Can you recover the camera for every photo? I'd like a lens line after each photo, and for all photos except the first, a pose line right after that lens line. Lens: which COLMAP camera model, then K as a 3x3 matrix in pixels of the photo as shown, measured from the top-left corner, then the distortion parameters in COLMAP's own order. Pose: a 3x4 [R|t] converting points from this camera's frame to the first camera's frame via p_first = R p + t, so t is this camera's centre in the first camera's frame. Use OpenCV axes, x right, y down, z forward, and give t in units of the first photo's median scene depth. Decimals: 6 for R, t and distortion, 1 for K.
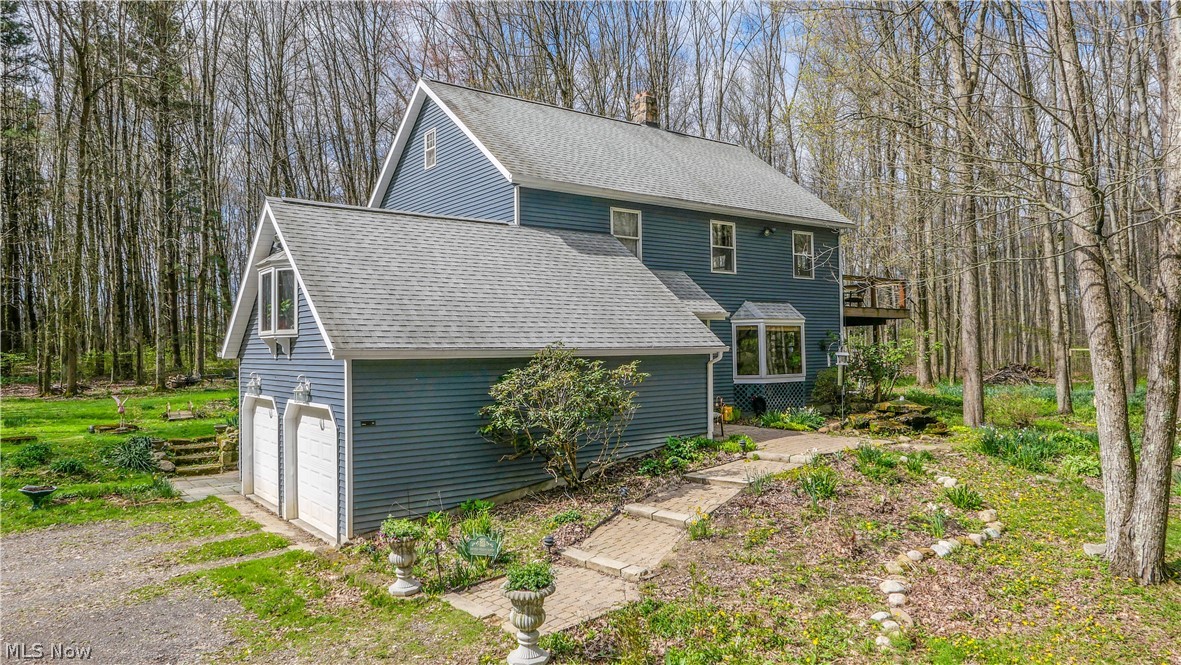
lens RADIAL K [[788.2, 0, 528.1], [0, 788.2, 331.2], [0, 0, 1]] dist [-0.037373, 0.027681]
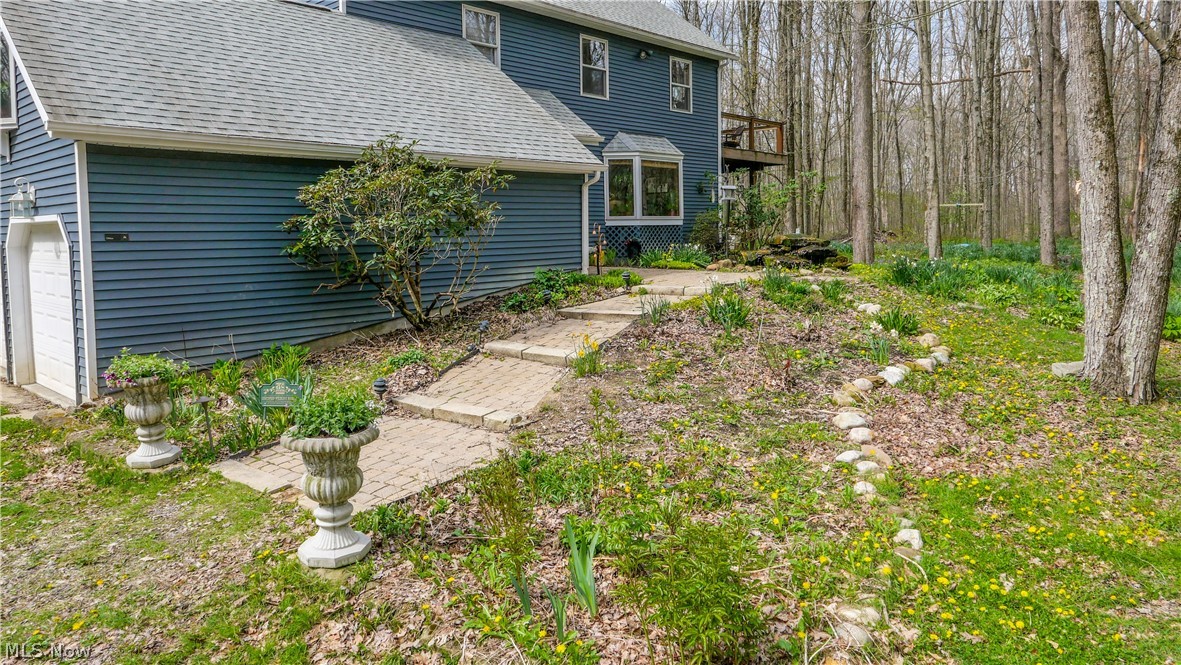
lens RADIAL K [[788.2, 0, 528.1], [0, 788.2, 331.2], [0, 0, 1]] dist [-0.037373, 0.027681]
pose [[0.982344, -0.022063, 0.185779, 0.023913], [-0.003291, 0.990830, 0.135071, 0.110835], [-0.187056, -0.133298, 0.973263, 0.265905]]
